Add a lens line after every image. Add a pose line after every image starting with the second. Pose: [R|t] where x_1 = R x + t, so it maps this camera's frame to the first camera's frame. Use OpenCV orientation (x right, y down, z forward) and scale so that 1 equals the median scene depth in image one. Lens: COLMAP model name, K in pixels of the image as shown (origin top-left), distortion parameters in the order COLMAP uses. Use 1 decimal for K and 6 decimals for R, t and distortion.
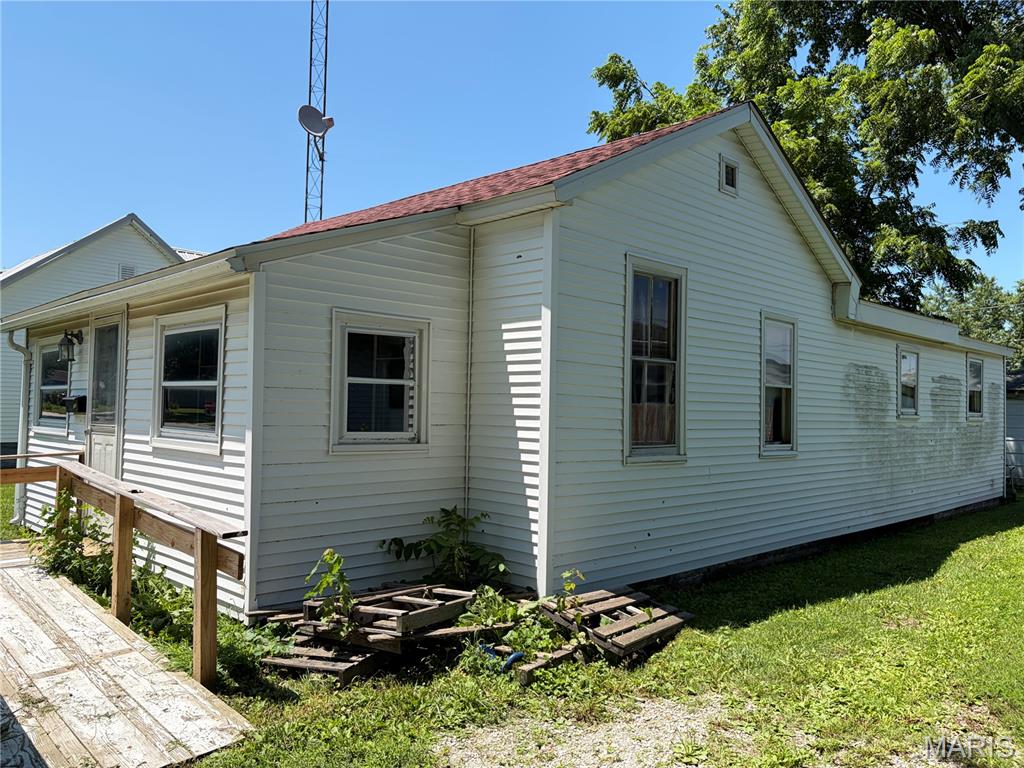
lens RADIAL K [[773.8, 0, 506.6], [0, 773.8, 384.8], [0, 0, 1]] dist [0.054161, -0.077256]
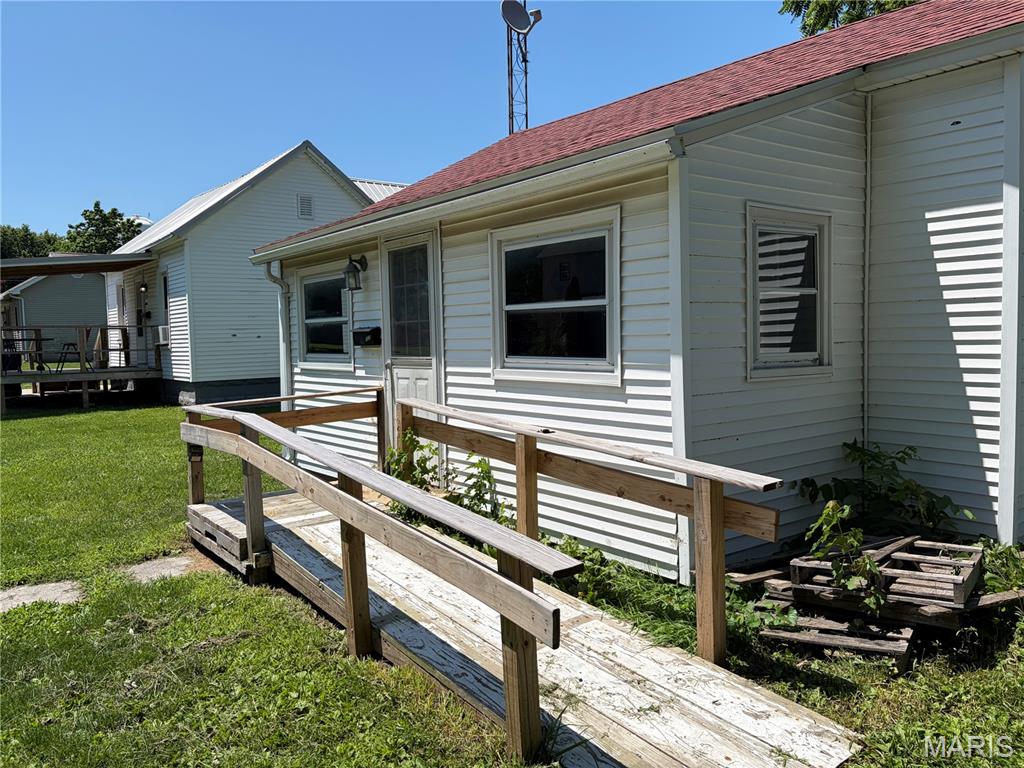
lens RADIAL K [[776.3, 0, 512.0], [0, 776.3, 384.0], [0, 0, 1]] dist [0.065965, -0.074408]
pose [[0.991881, -0.031566, -0.123189, -0.348423], [0.043036, 0.994866, 0.091589, 0.004924], [0.119666, -0.096147, 0.988148, 0.136301]]
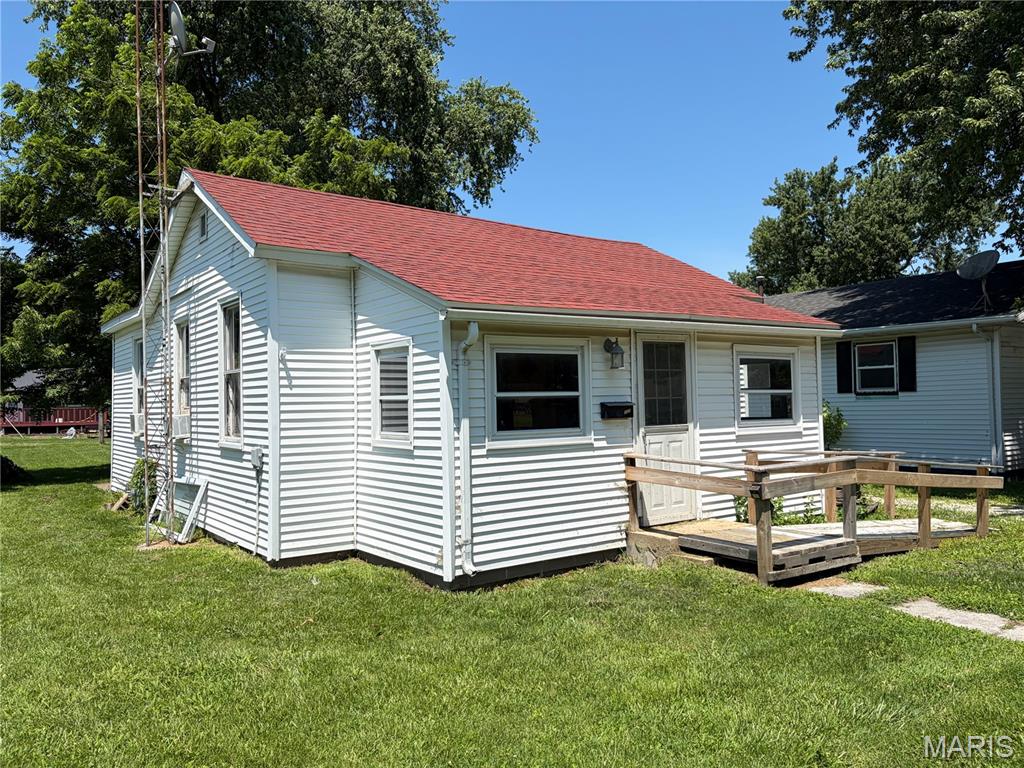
lens RADIAL K [[776.3, 0, 512.0], [0, 776.3, 384.0], [0, 0, 1]] dist [0.065965, -0.074408]
pose [[0.151367, 0.003832, 0.988470, -2.069922], [-0.008556, 0.999960, -0.002566, -0.007617], [-0.988441, -0.008069, 0.151394, 1.271958]]
